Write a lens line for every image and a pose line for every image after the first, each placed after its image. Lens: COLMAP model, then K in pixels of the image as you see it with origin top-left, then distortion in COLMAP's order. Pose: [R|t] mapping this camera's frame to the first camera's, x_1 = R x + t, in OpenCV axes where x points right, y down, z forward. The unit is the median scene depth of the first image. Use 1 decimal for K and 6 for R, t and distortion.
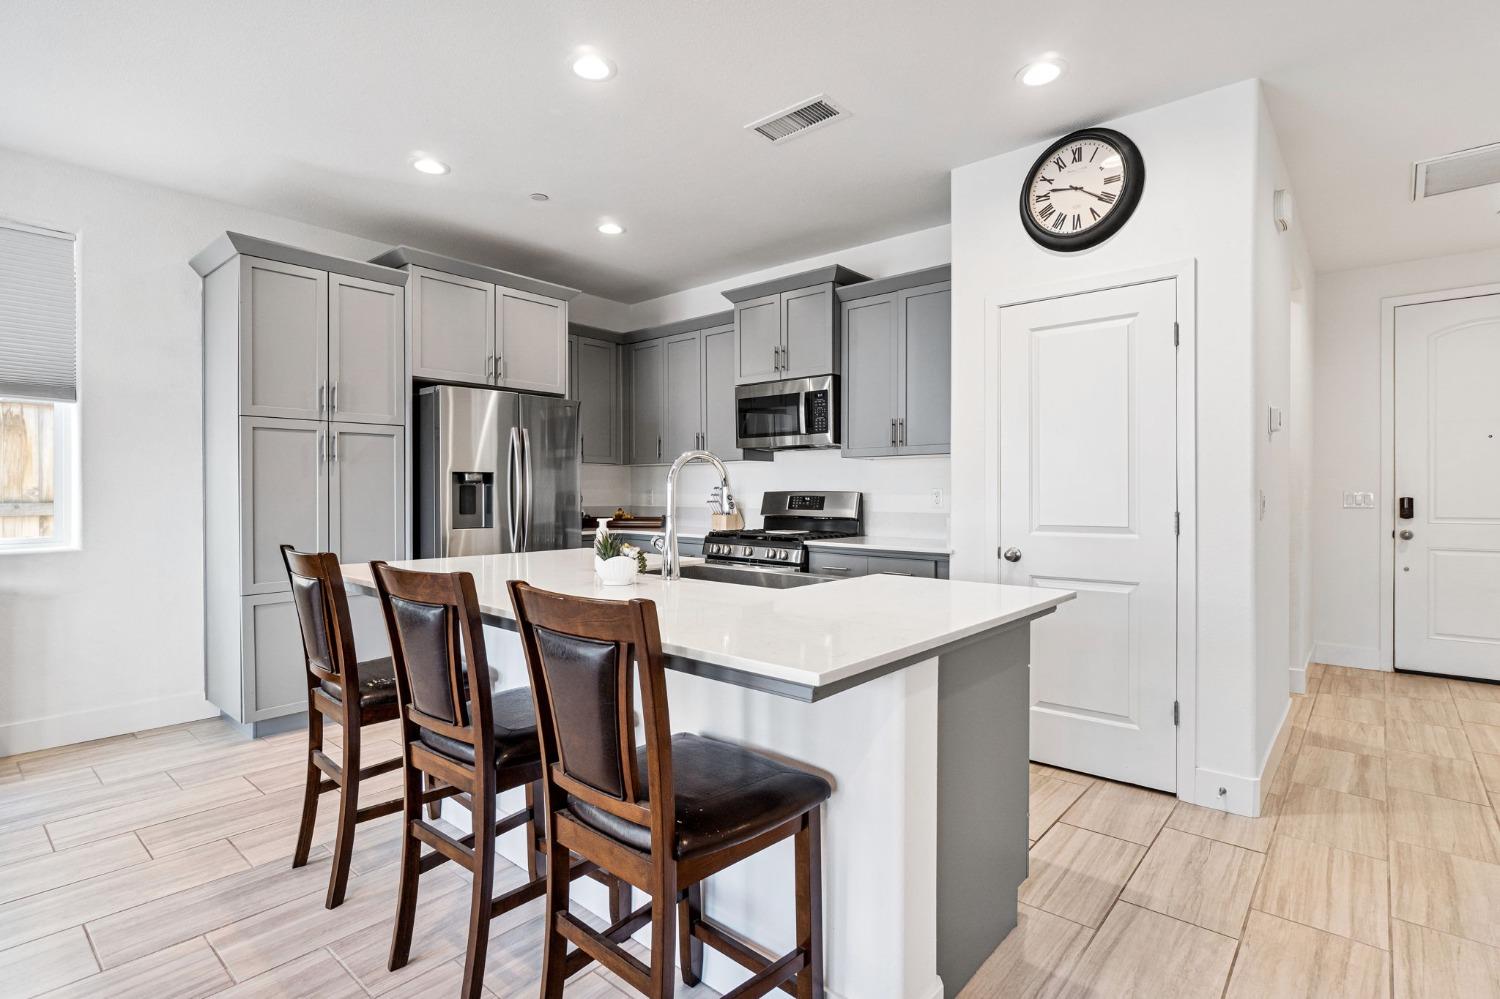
lens RADIAL K [[740.8, 0, 746.6], [0, 740.8, 496.9], [0, 0, 1]] dist [0.012671, -0.000267]
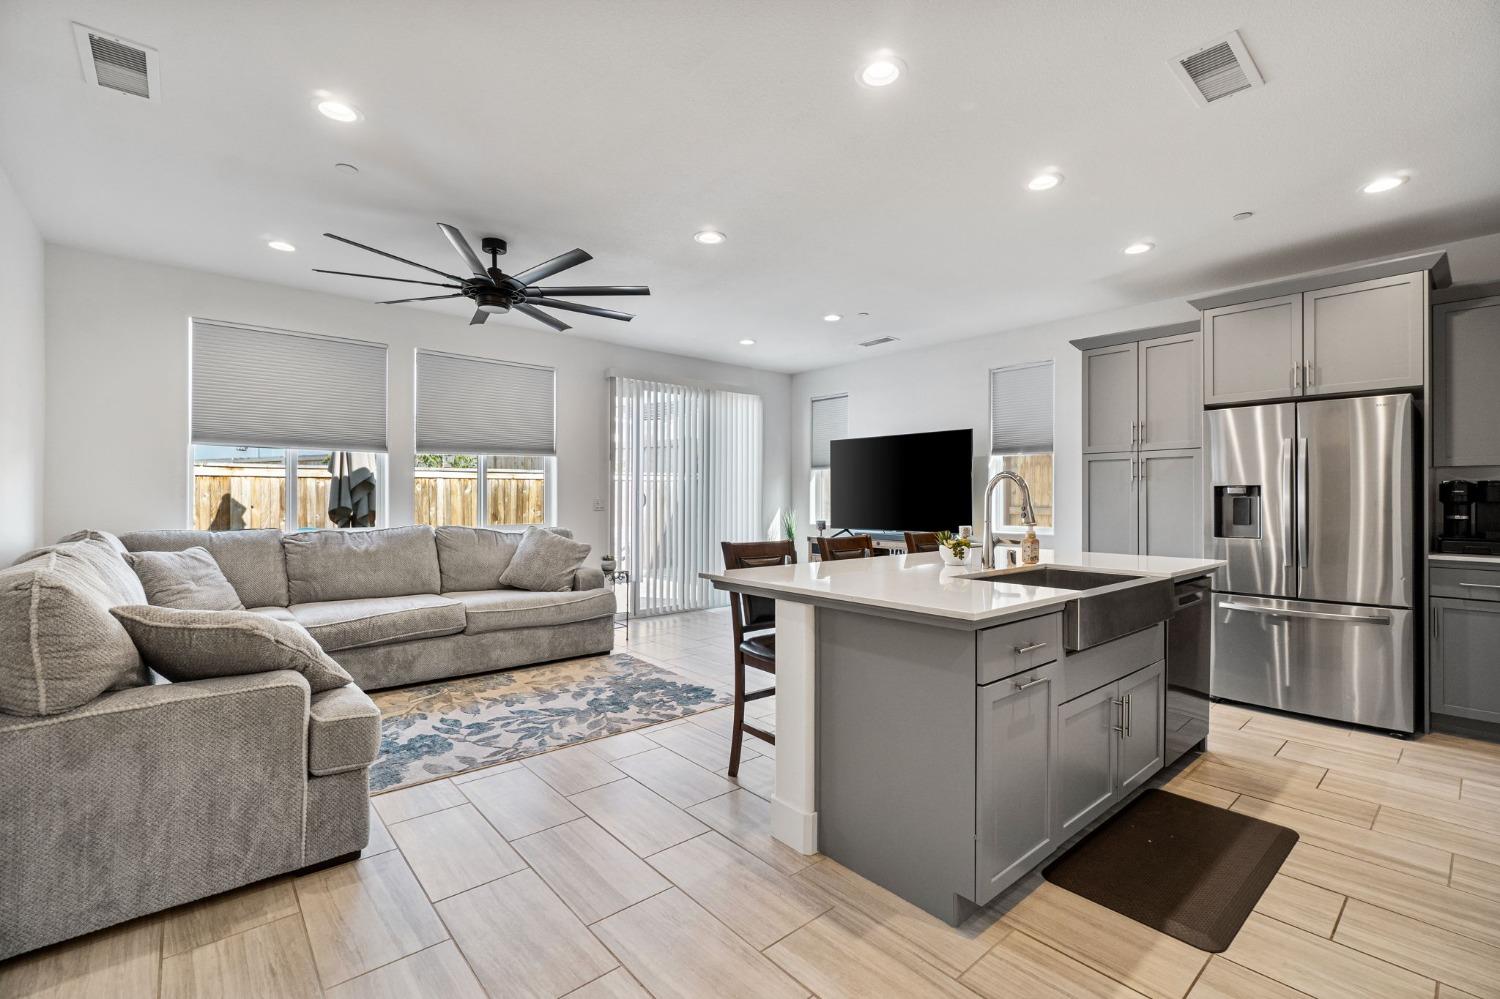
lens RADIAL K [[652.1, 0, 749.4], [0, 652.1, 496.9], [0, 0, 1]] dist [0.001059, -0.000044]
pose [[-0.140155, -0.006669, -0.990107, 1.243674], [-0.011366, 0.999922, -0.005126, -0.008538], [0.990064, 0.010535, -0.140220, 0.811377]]
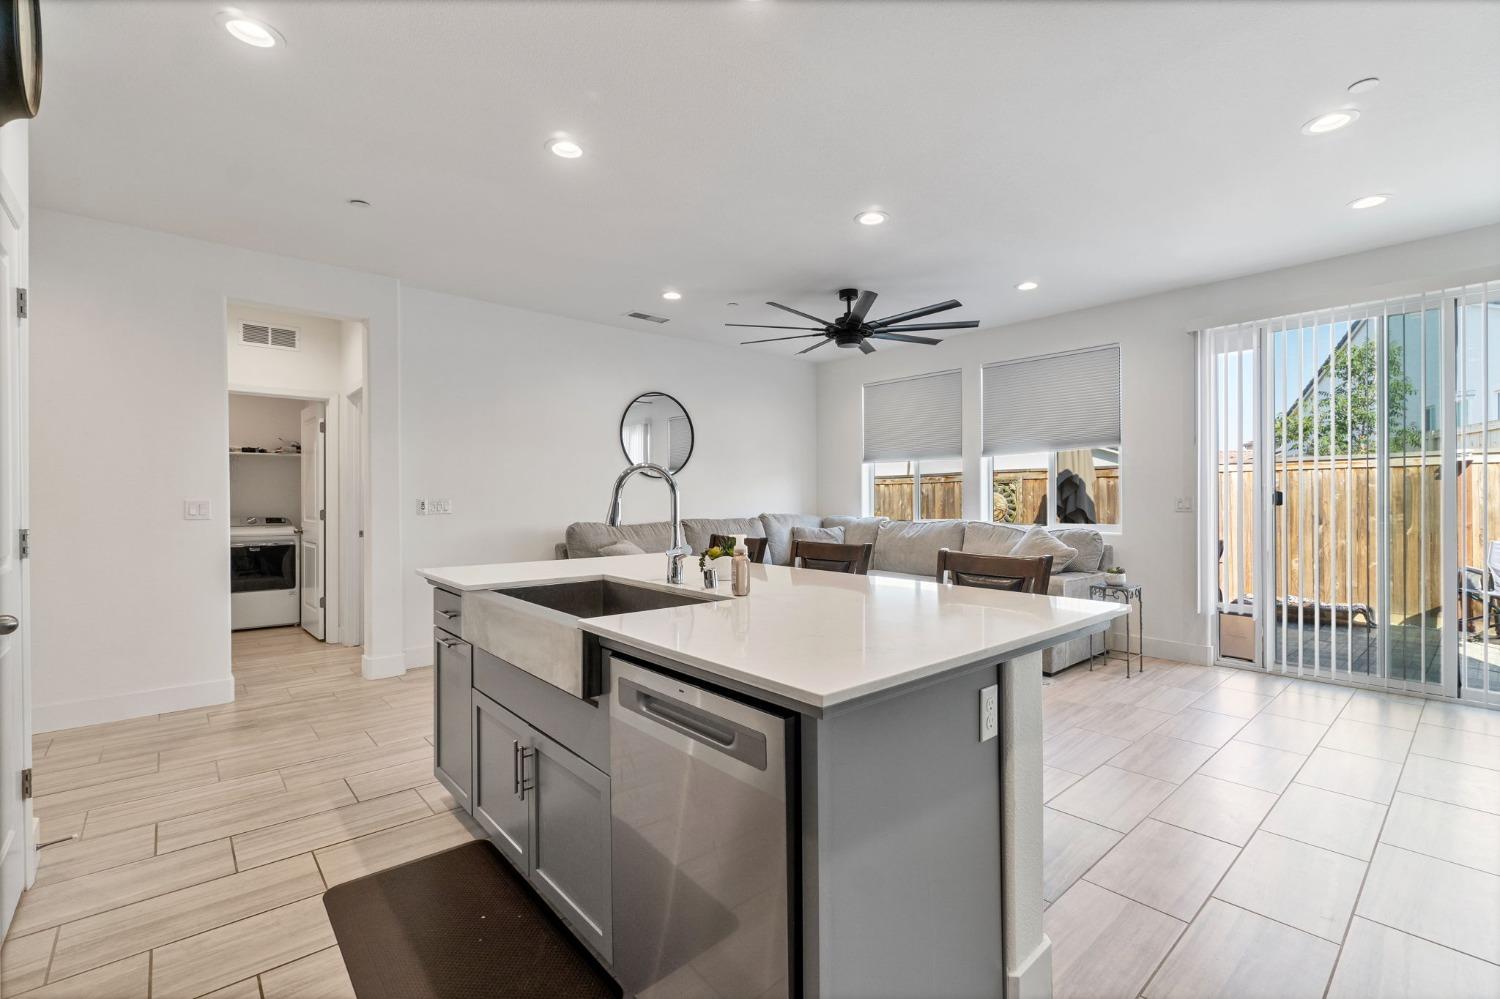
lens RADIAL K [[652.1, 0, 747.0], [0, 652.1, 498.7], [0, 0, 1]] dist [0.001059, -0.000044]
pose [[-0.991689, -0.000001, 0.128655, -0.351139], [0.001354, 0.999945, 0.010448, -0.019685], [-0.128648, 0.010535, -0.991634, 2.110243]]
